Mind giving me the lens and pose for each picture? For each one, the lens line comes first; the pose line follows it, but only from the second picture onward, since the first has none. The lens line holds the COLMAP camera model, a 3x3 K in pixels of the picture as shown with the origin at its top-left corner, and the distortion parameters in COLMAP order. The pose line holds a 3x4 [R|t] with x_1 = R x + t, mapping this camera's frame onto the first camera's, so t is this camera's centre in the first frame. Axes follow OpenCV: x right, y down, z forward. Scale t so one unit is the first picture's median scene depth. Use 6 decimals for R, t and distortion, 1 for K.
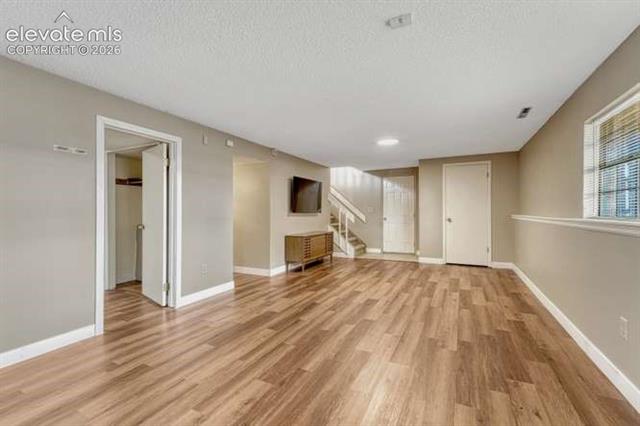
lens RADIAL K [[282.7, 0, 317.0], [0, 282.7, 212.3], [0, 0, 1]] dist [-0.001924, -0.000879]
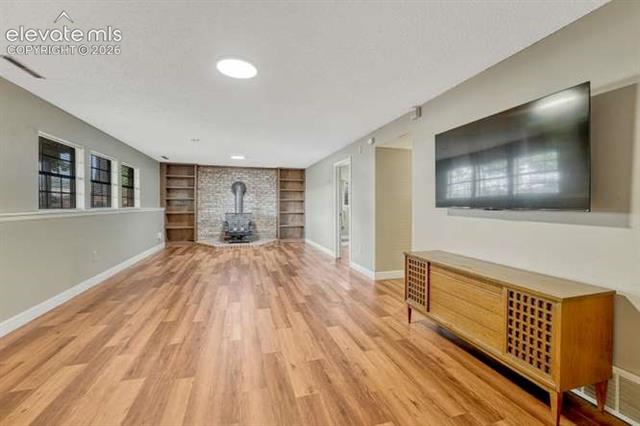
lens RADIAL K [[272.6, 0, 326.4], [0, 272.6, 206.4], [0, 0, 1]] dist [-0.013181, 0.000037]
pose [[-0.712874, 0.006203, -0.701265, 0.633362], [0.000581, 0.999966, 0.008254, -0.007101], [0.701292, 0.005477, -0.712853, 1.929654]]
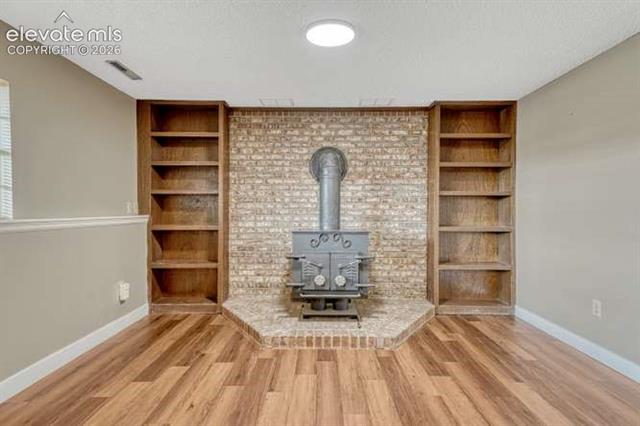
lens RADIAL K [[366.6, 0, 328.7], [0, 366.6, 211.6], [0, 0, 1]] dist [-0.002810, -0.000079]
pose [[-0.888391, 0.003955, -0.459071, 0.082879], [0.003351, 0.999992, 0.002129, 0.007461], [0.459076, 0.000353, -0.888397, 0.806232]]
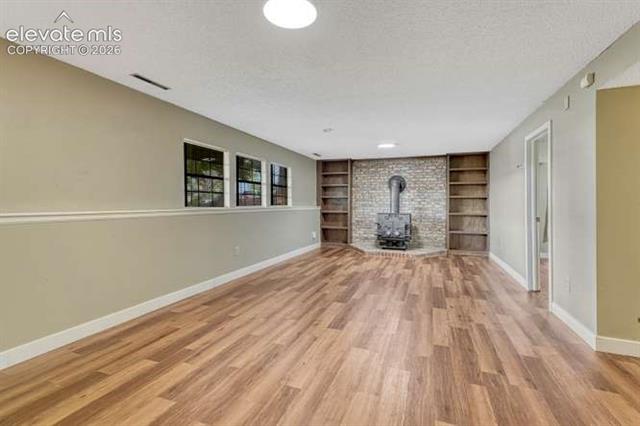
lens RADIAL K [[307.9, 0, 315.7], [0, 307.9, 200.7], [0, 0, 1]] dist [0.011979, 0.000635]
pose [[-0.993894, -0.000095, -0.110342, 0.348559], [0.001012, 0.999950, -0.009974, -0.001334], [0.110337, -0.010025, -0.993844, 1.855267]]
